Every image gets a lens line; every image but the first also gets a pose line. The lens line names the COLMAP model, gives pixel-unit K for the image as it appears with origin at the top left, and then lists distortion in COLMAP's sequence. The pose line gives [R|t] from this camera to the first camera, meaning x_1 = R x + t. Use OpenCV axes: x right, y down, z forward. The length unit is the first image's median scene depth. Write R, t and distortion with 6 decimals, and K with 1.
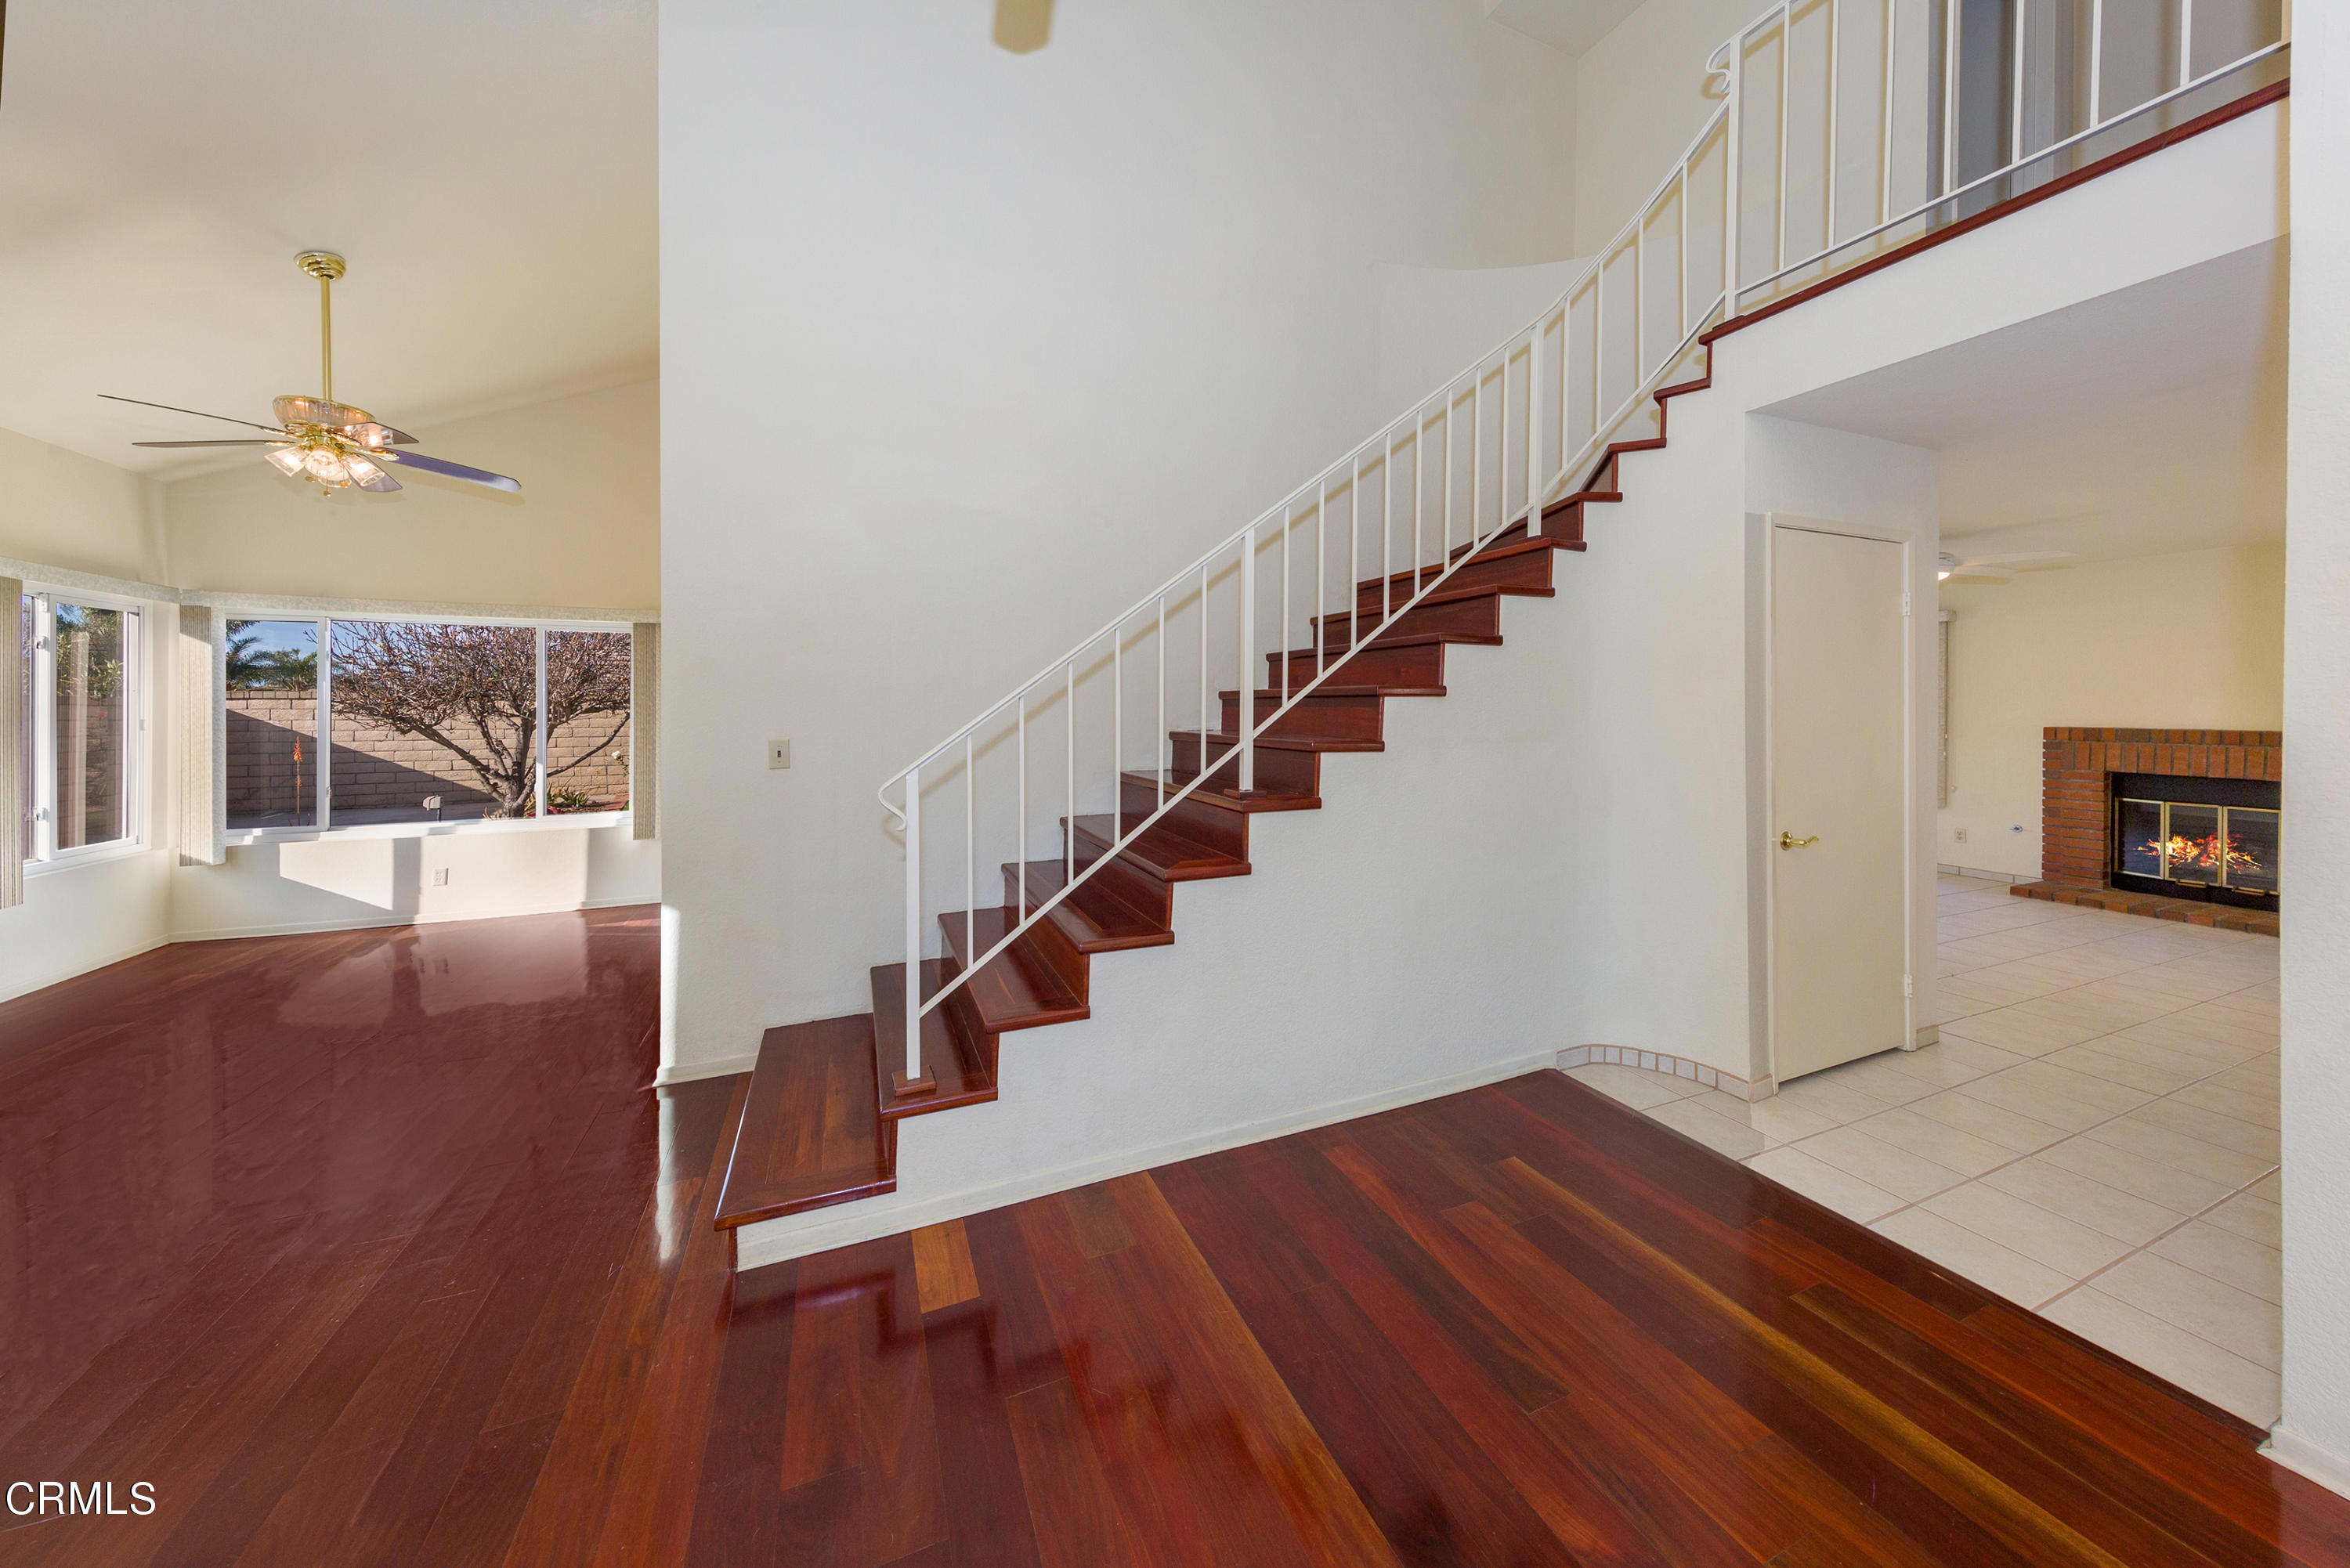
lens RADIAL K [[794.7, 0, 1204.4], [0, 794.7, 707.3], [0, 0, 1]] dist [0.005210, 0.000035]
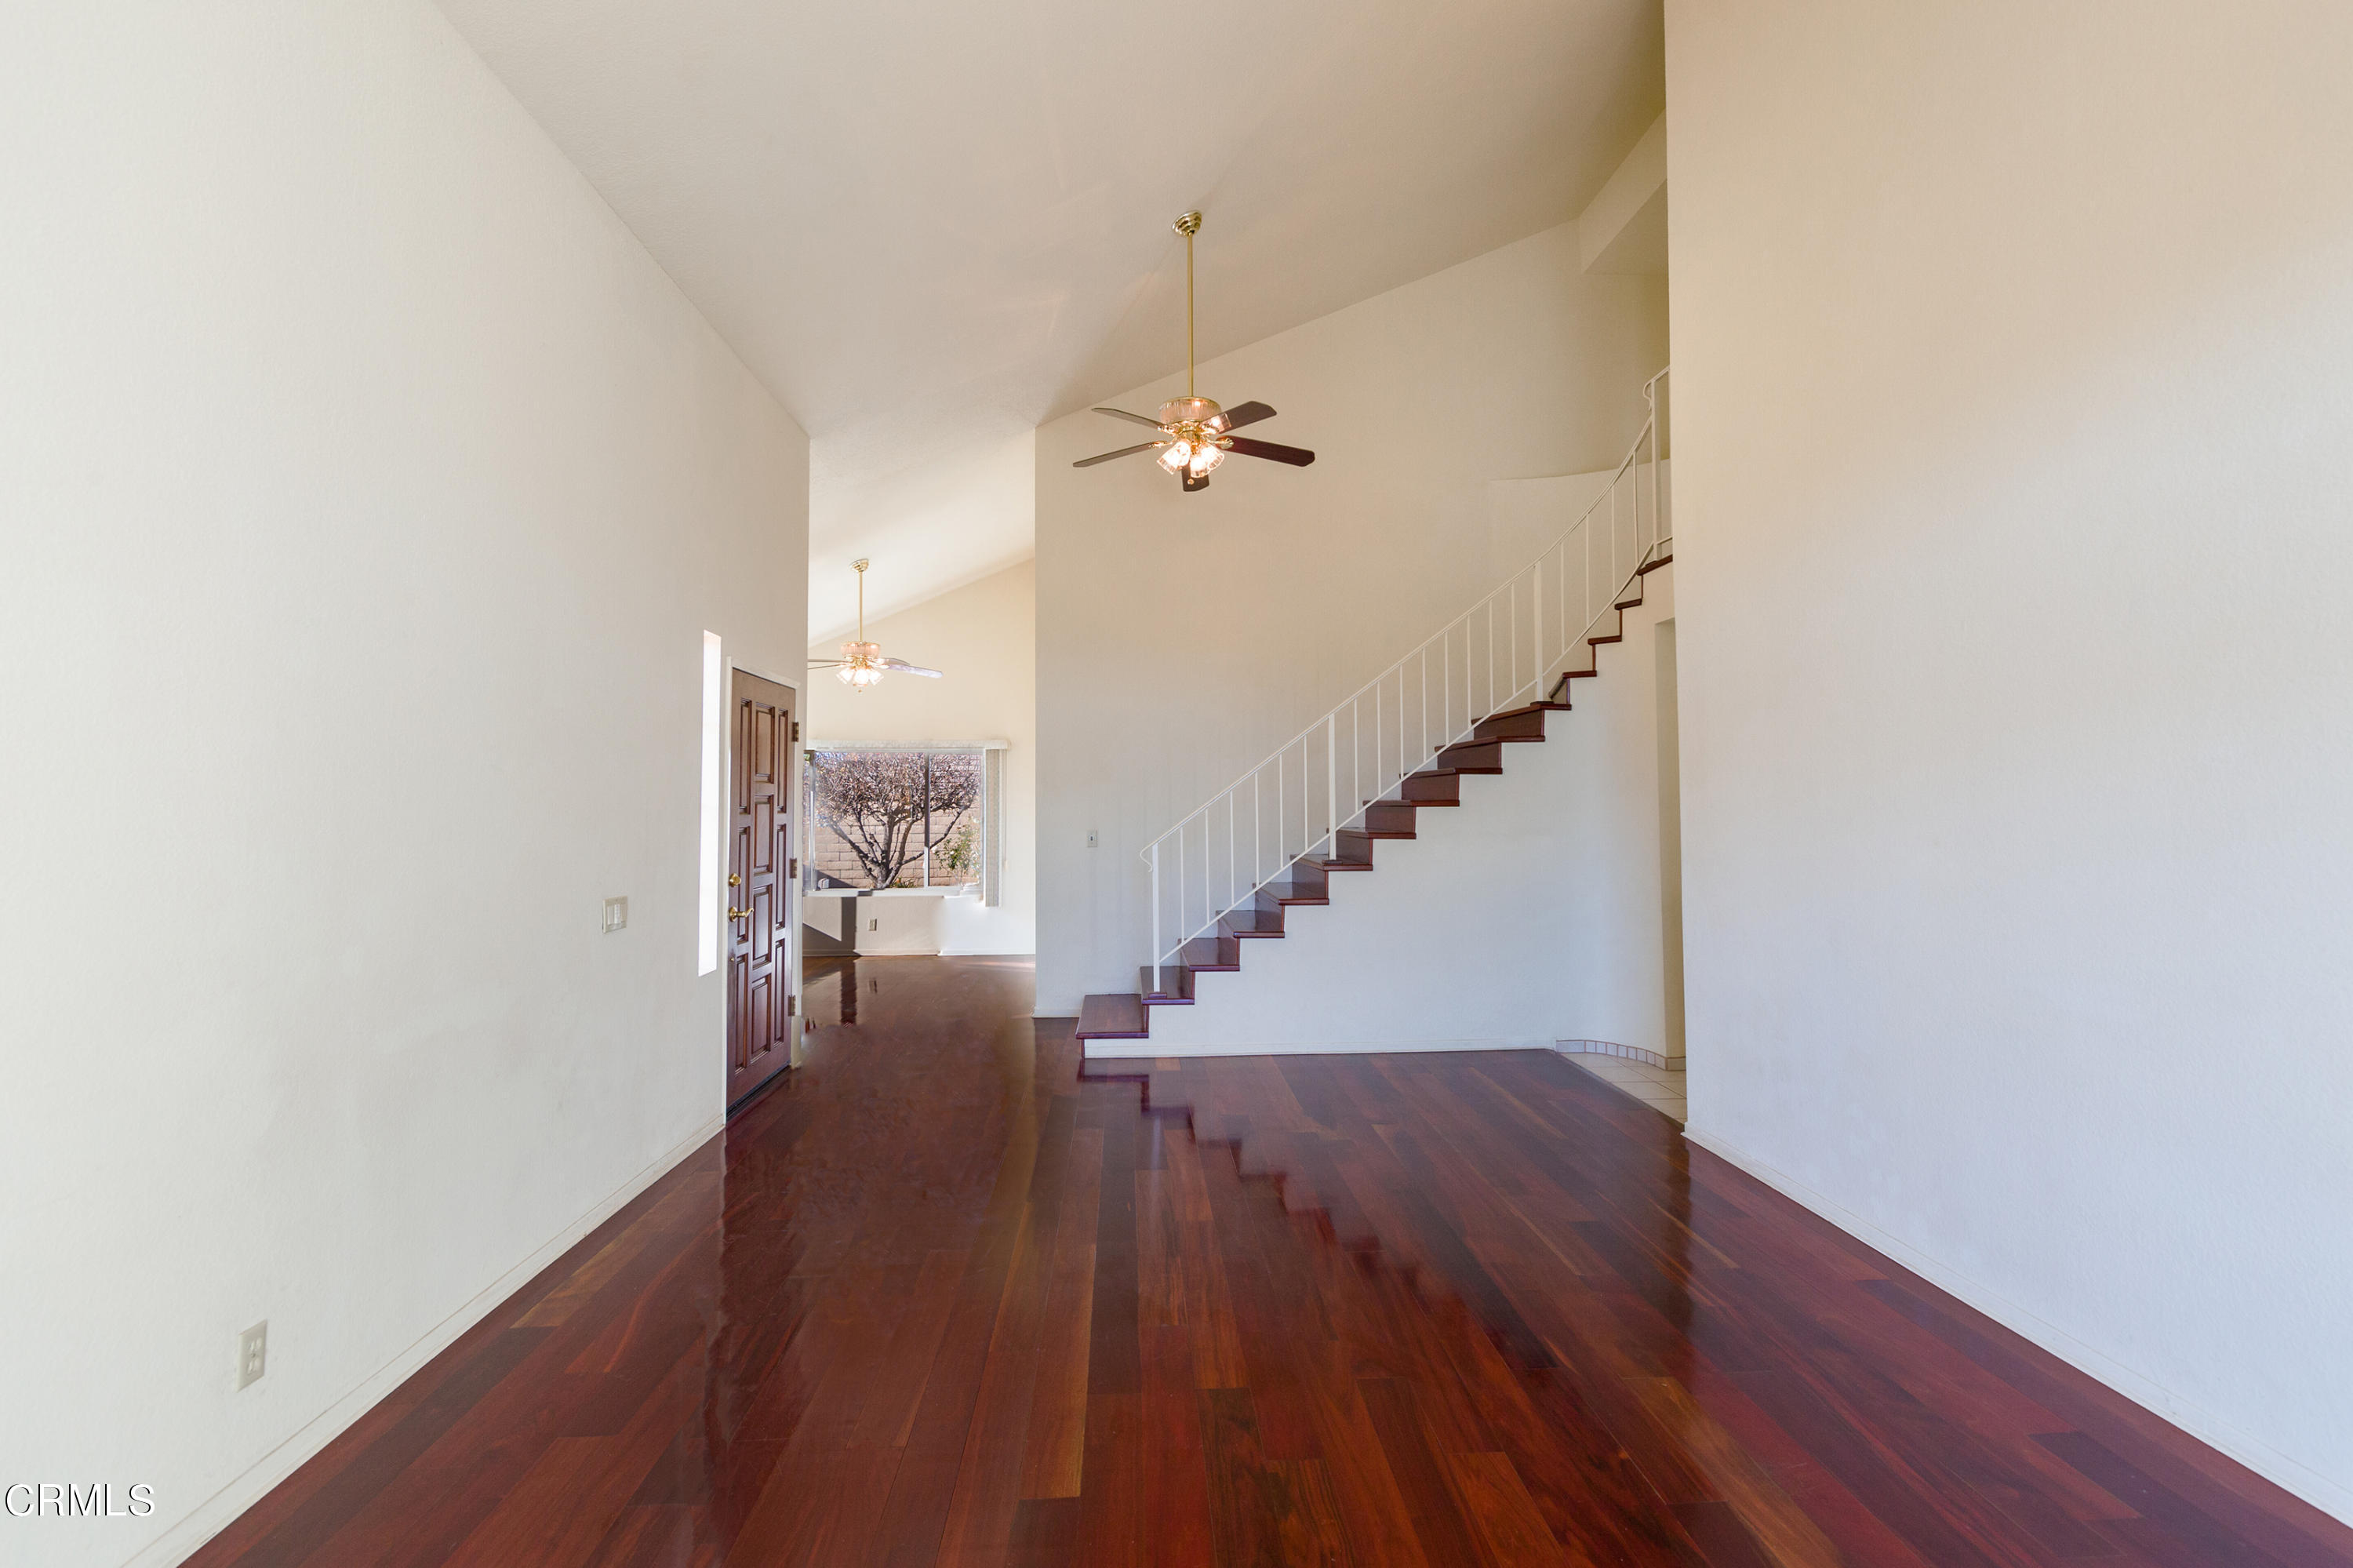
lens RADIAL K [[1081.8, 0, 1177.1], [0, 1081.8, 784.4], [0, 0, 1]] dist [-0.000901, -0.000006]
pose [[0.932462, -0.008451, -0.361168, 0.550491], [0.002769, 0.999864, -0.016247, -0.024132], [0.361257, 0.014150, 0.932359, -1.260199]]
